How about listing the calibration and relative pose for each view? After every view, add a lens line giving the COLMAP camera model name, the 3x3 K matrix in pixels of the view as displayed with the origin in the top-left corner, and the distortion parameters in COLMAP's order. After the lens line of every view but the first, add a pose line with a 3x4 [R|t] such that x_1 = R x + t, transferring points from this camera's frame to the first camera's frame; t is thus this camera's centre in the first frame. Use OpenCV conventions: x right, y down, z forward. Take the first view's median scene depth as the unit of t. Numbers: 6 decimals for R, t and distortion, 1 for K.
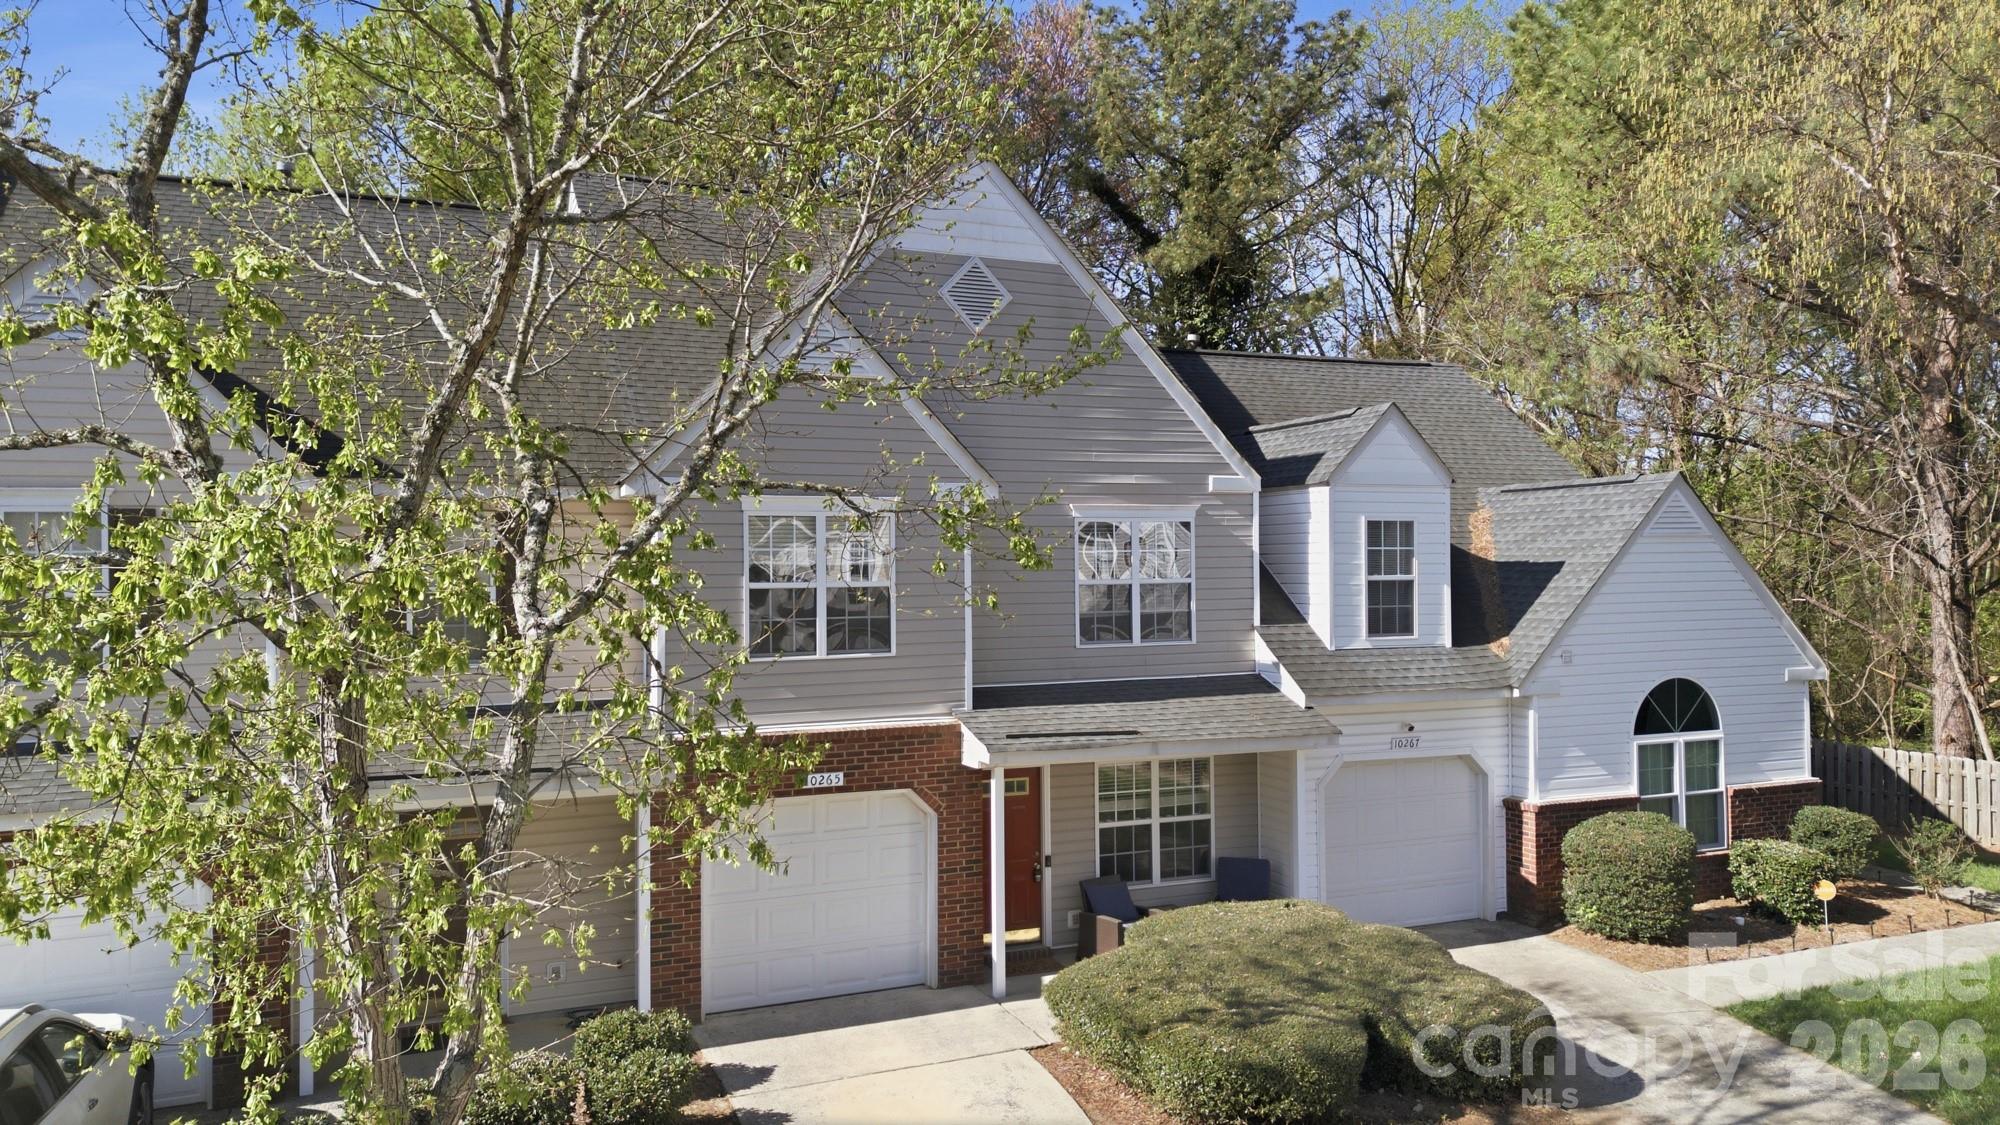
lens RADIAL K [[1404.1, 0, 1012.8], [0, 1404.1, 570.7], [0, 0, 1]] dist [0.097967, -0.107057]
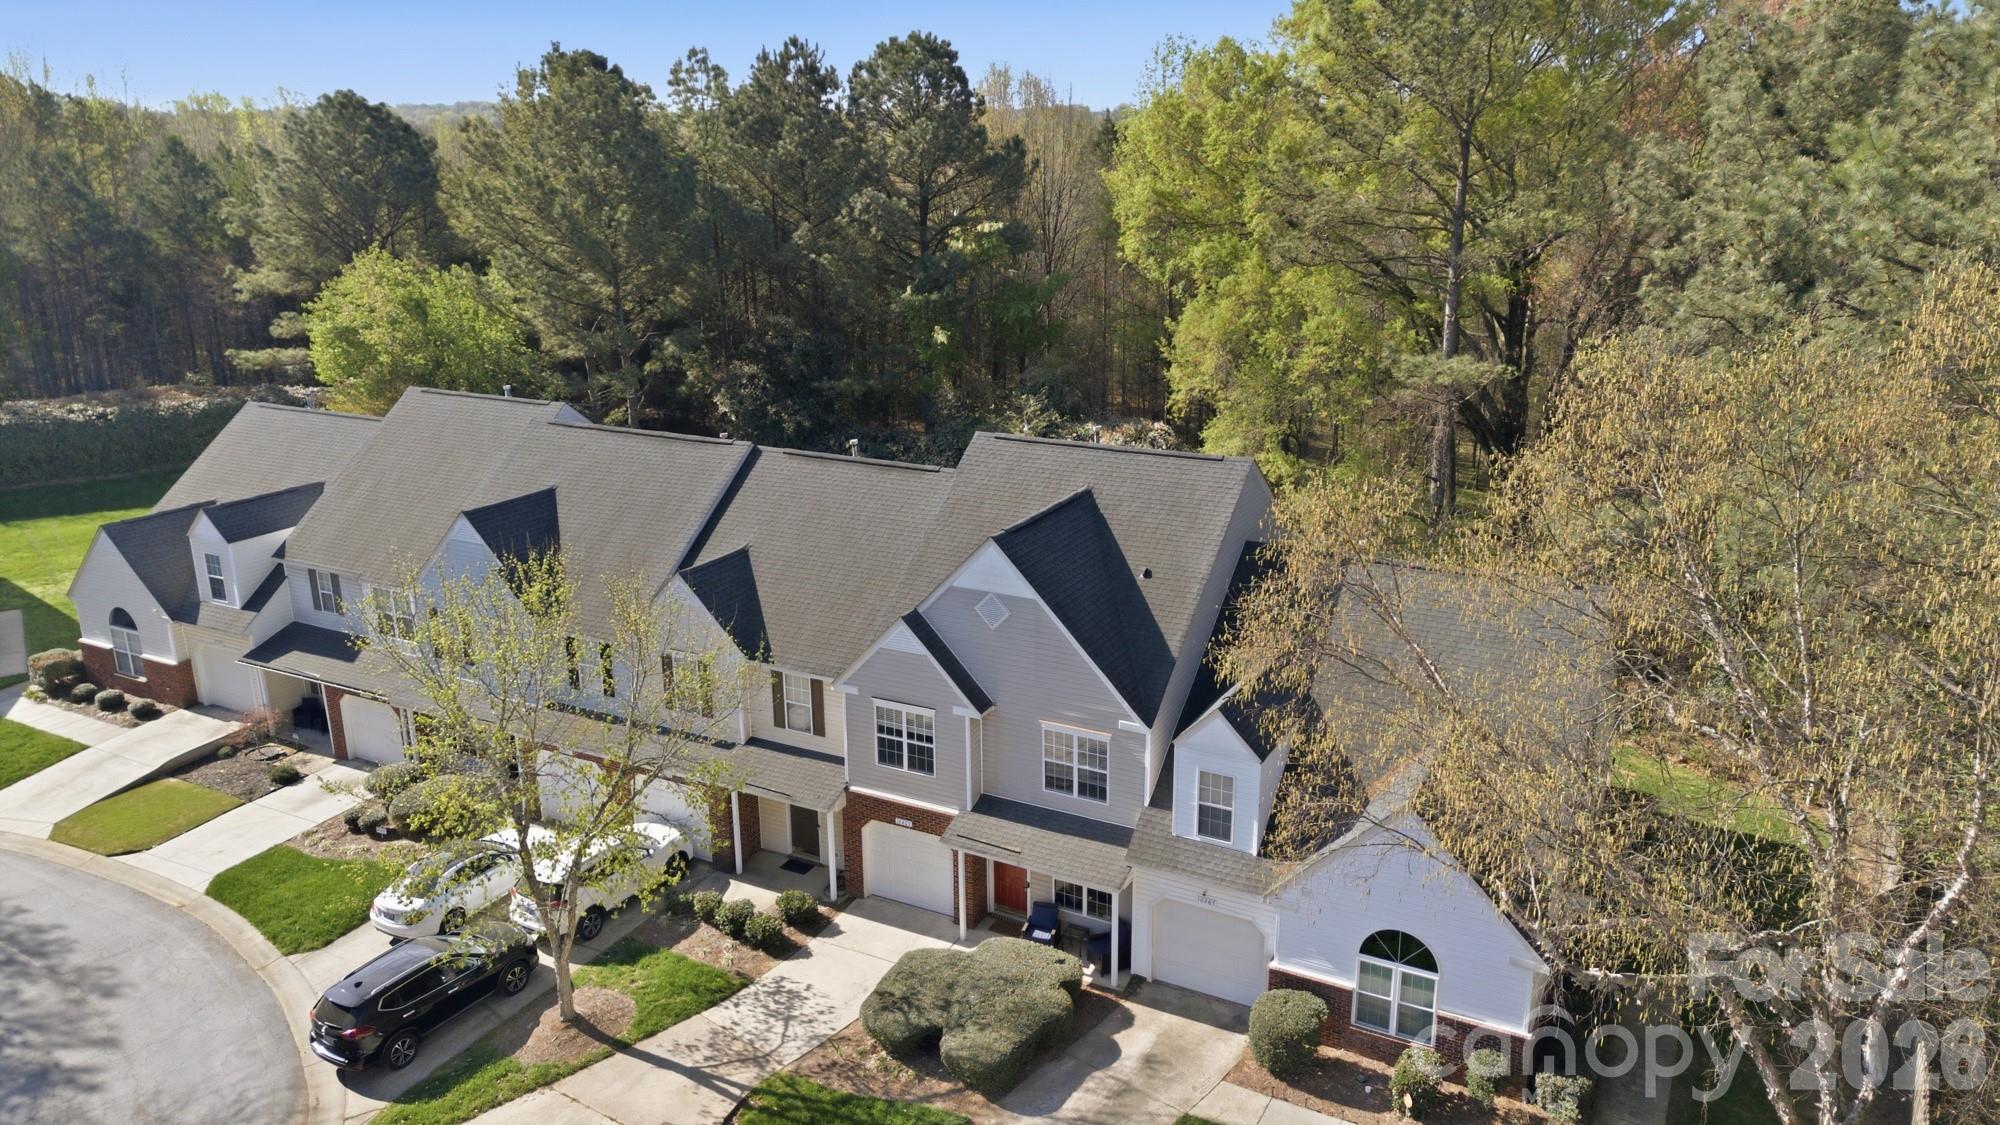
lens RADIAL K [[1404.1, 0, 1012.8], [0, 1404.1, 570.7], [0, 0, 1]] dist [0.097967, -0.107057]
pose [[0.628077, 0.236569, -0.741319, 1.371758], [0.001193, 0.952374, 0.304932, -0.815261], [0.778150, -0.192405, 0.597882, -0.115935]]
